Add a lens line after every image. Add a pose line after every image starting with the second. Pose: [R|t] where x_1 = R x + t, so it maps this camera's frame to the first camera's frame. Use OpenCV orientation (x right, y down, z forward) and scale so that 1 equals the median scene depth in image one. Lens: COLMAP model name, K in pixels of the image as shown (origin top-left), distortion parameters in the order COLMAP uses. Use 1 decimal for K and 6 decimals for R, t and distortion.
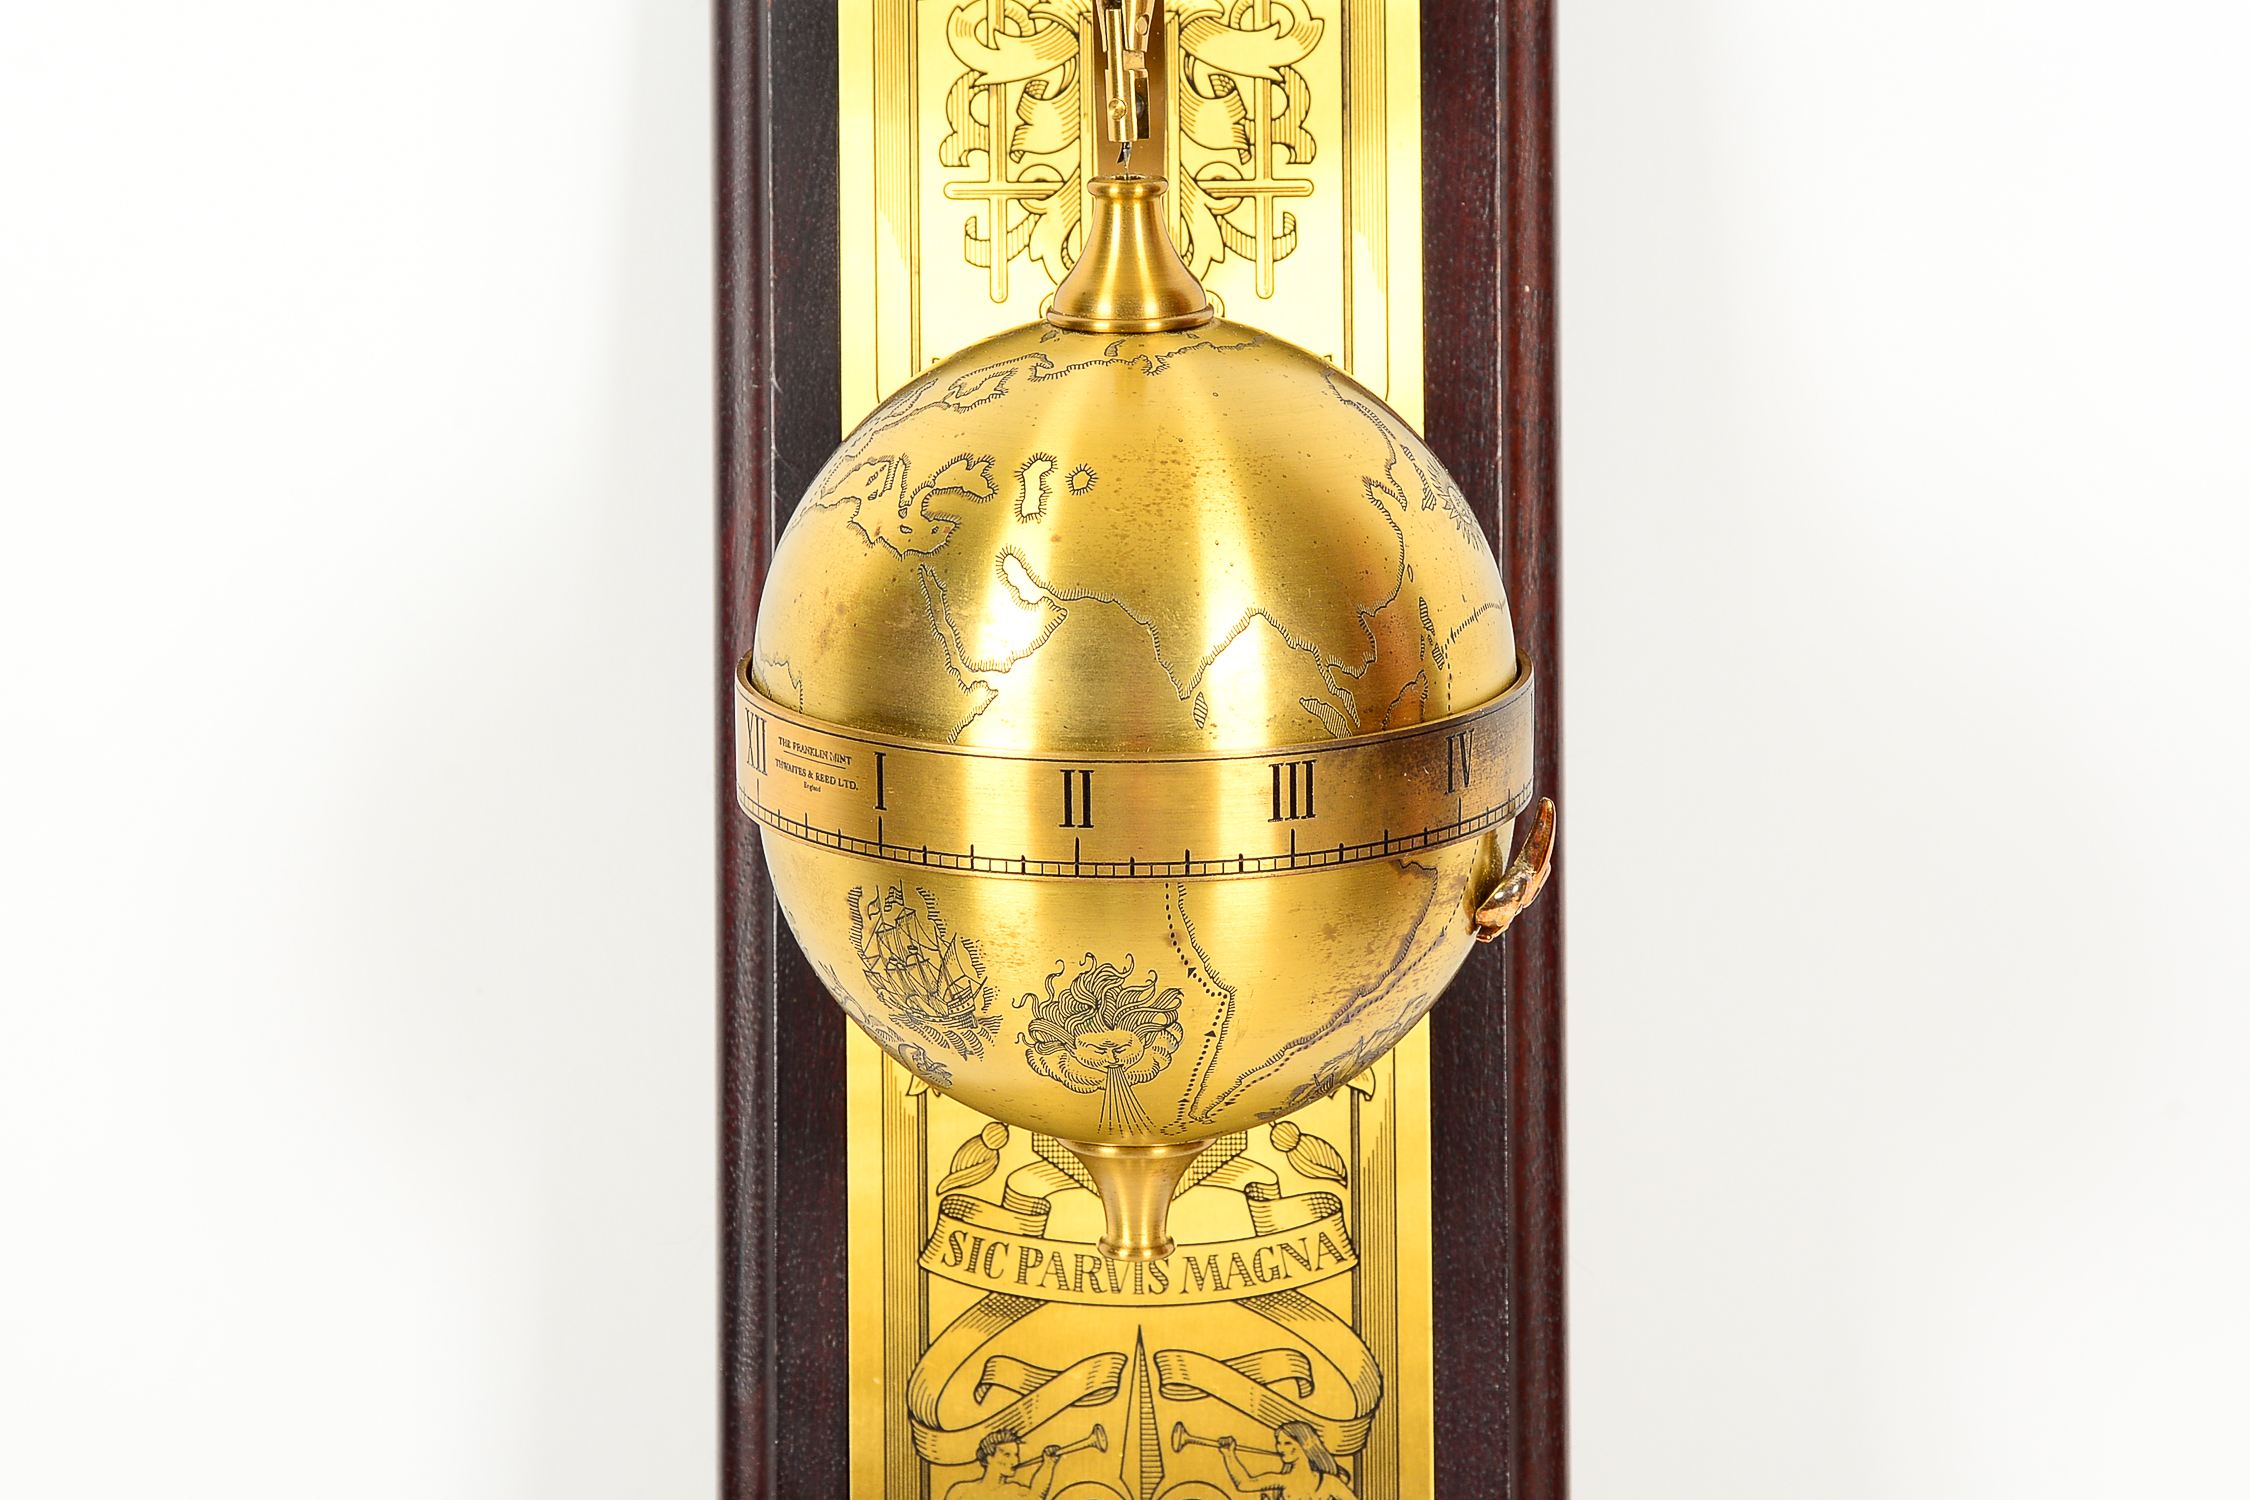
lens RADIAL K [[6902.6, 0, 1121.2], [0, 6902.6, 755.3], [0, 0, 1]] dist [-0.055829, 0.000000]
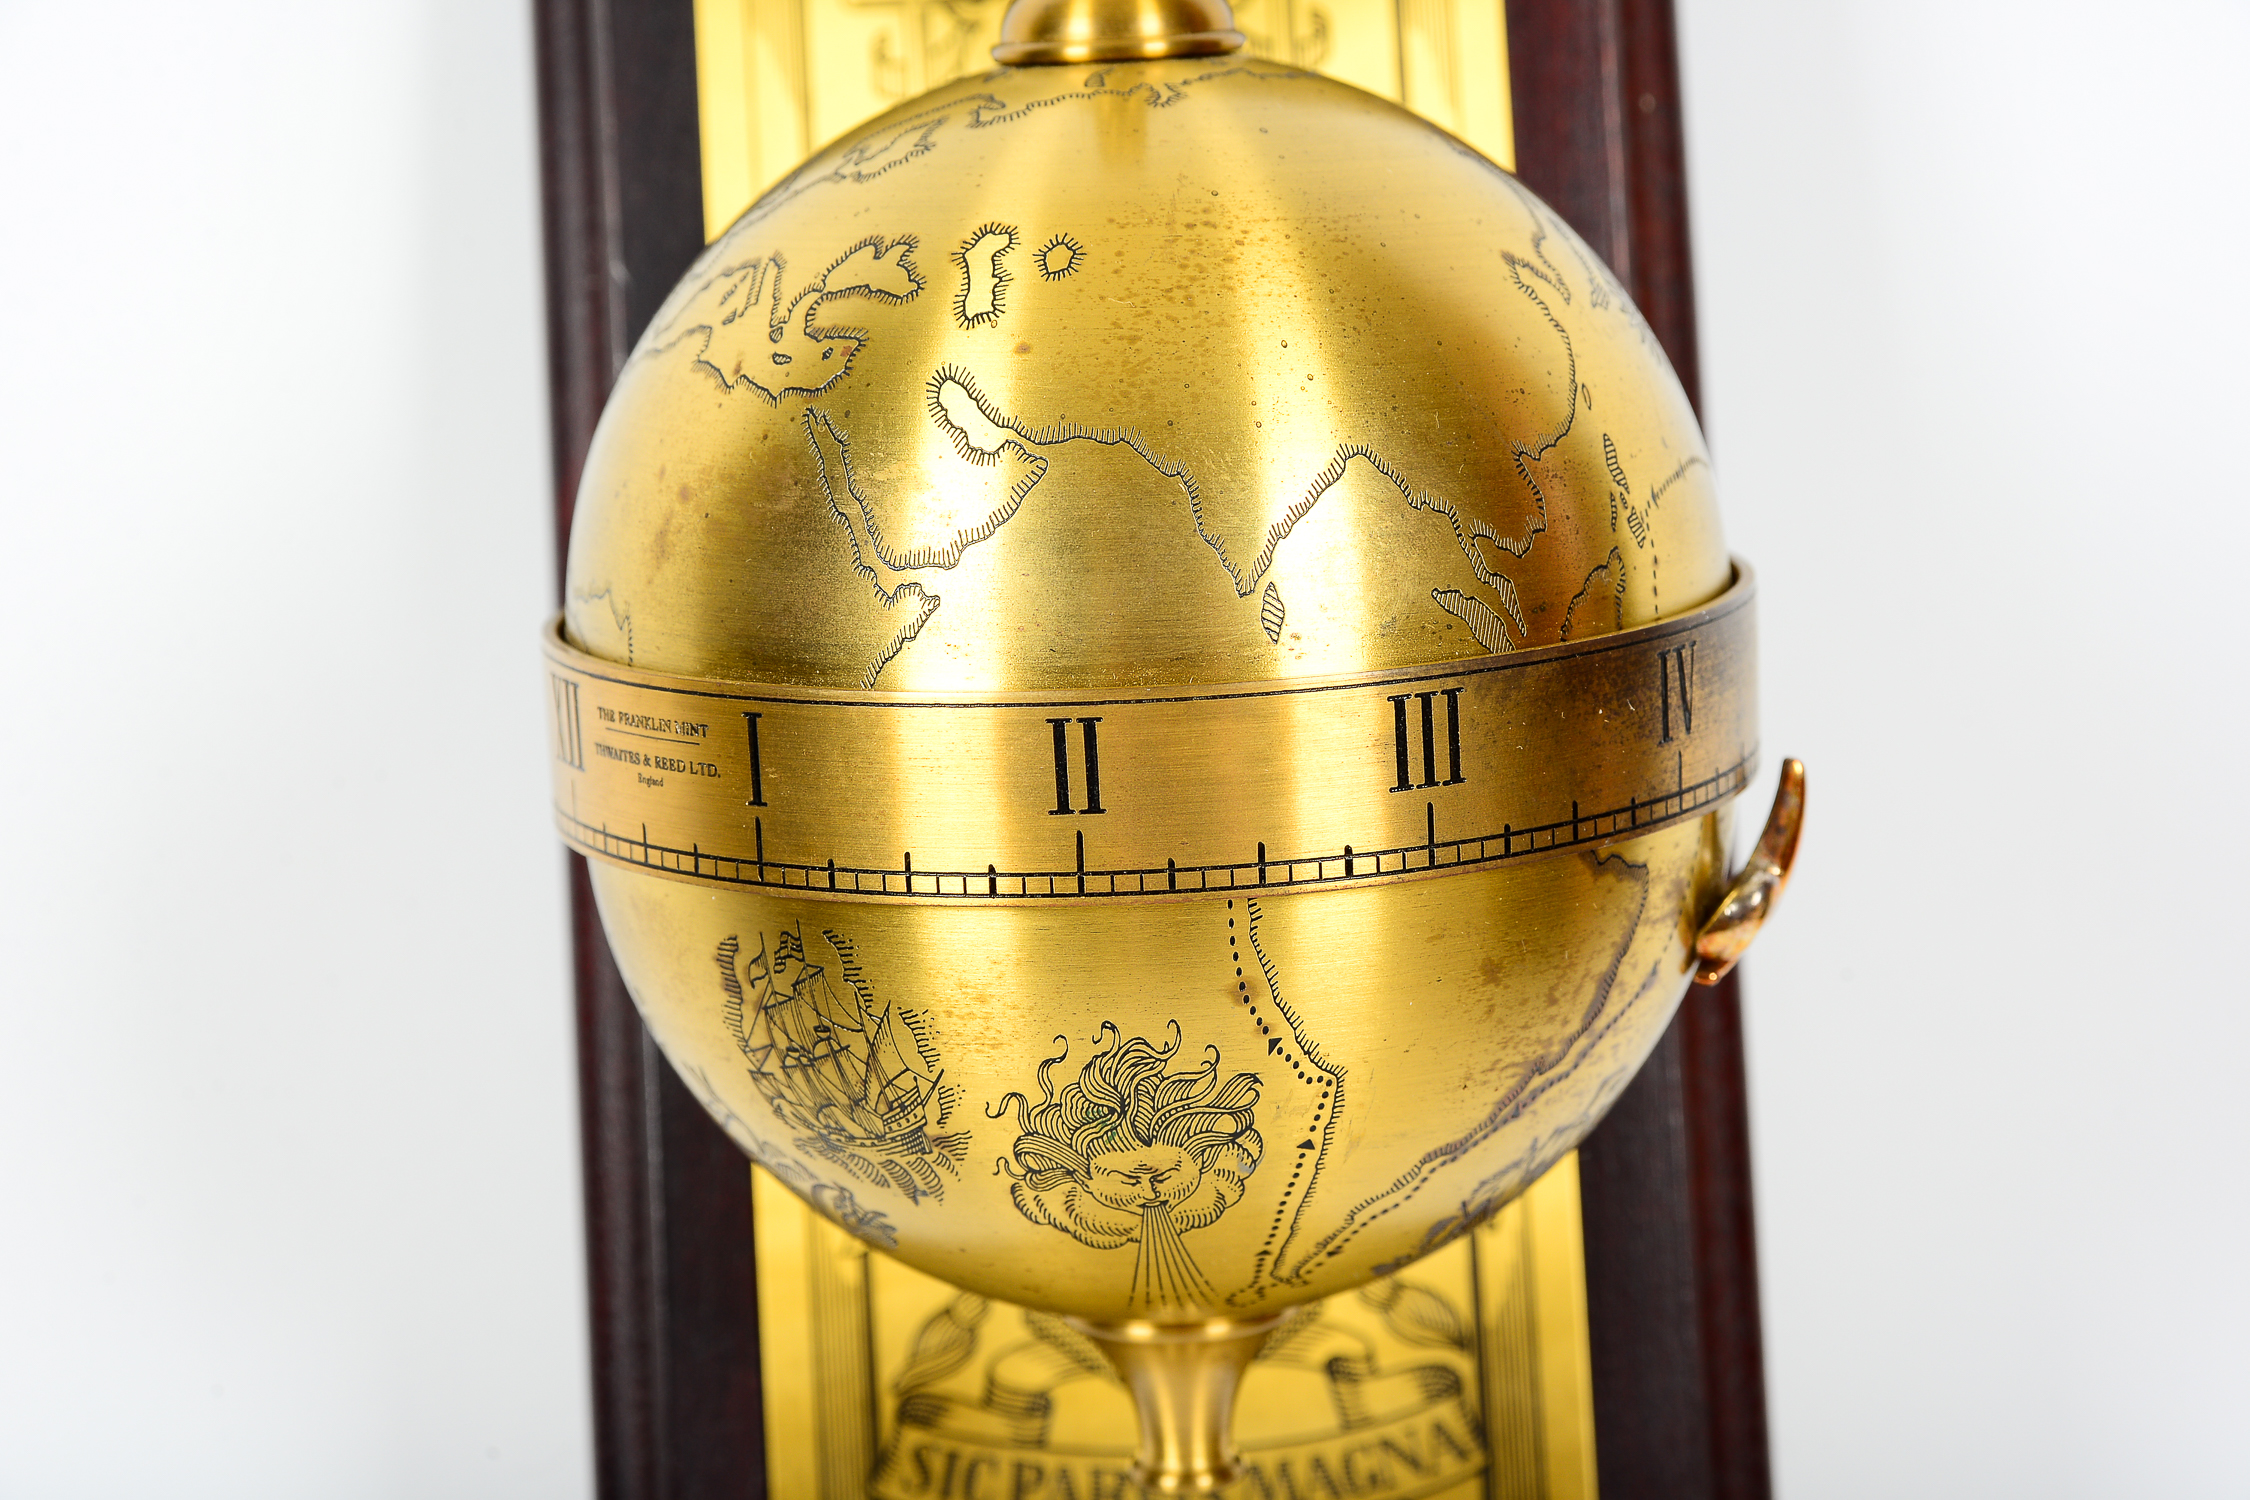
lens RADIAL K [[5316.5, 0, 1135.8], [0, 5316.5, 626.8], [0, 0, 1]] dist [0.050384, 0.000000]
pose [[0.998812, -0.045783, 0.016678, -0.008183], [0.046678, 0.997225, -0.058004, 0.020745], [-0.013976, 0.058713, 0.998177, 0.515422]]
